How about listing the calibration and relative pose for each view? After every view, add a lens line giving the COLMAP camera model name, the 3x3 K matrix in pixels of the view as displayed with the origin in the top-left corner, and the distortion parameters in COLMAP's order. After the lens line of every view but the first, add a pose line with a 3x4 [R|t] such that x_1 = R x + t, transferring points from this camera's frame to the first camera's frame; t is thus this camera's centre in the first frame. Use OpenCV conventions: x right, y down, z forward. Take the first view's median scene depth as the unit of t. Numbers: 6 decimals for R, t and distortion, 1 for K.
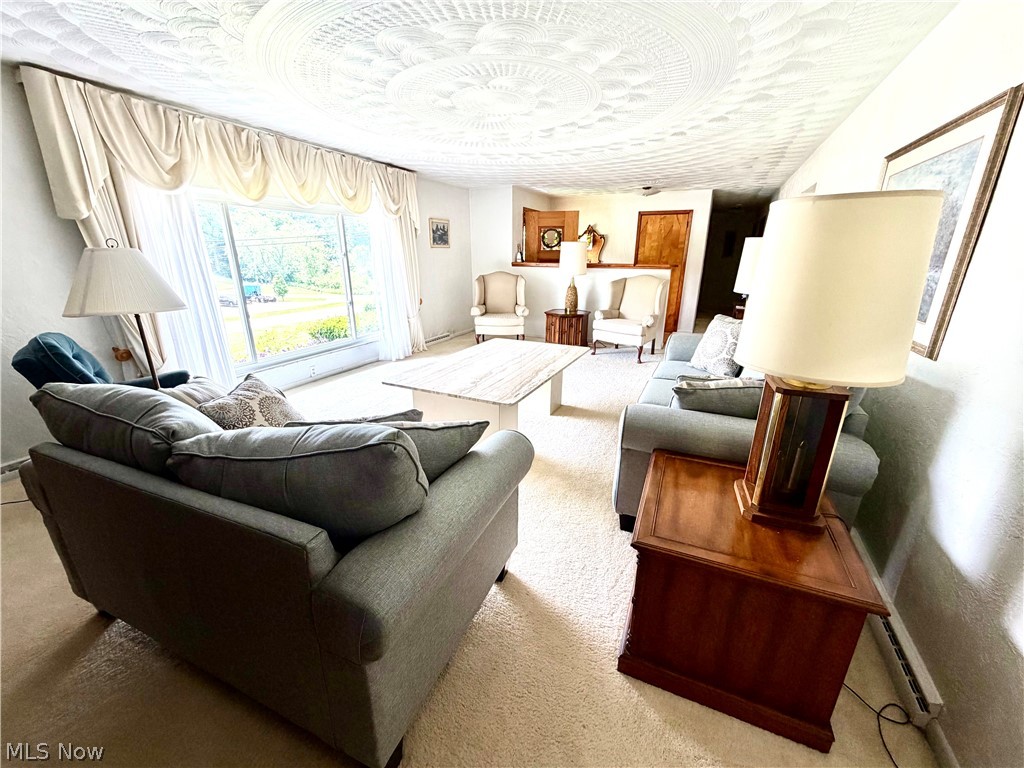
lens RADIAL K [[406.8, 0, 514.6], [0, 406.8, 385.5], [0, 0, 1]] dist [-0.001918, -0.000157]
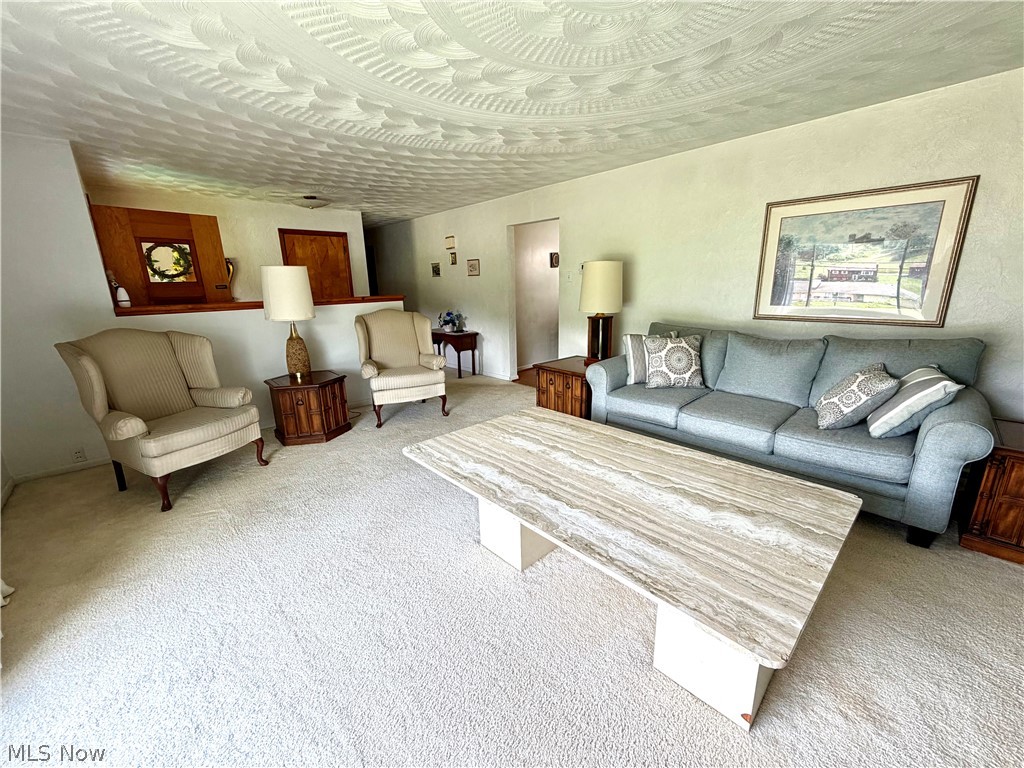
lens RADIAL K [[406.8, 0, 504.9], [0, 406.8, 385.4], [0, 0, 1]] dist [-0.001918, -0.000157]
pose [[0.376987, -0.242813, 0.893825, -0.274098], [0.312151, 0.941877, 0.124211, -0.138262], [-0.872034, 0.232183, 0.430870, 0.430740]]
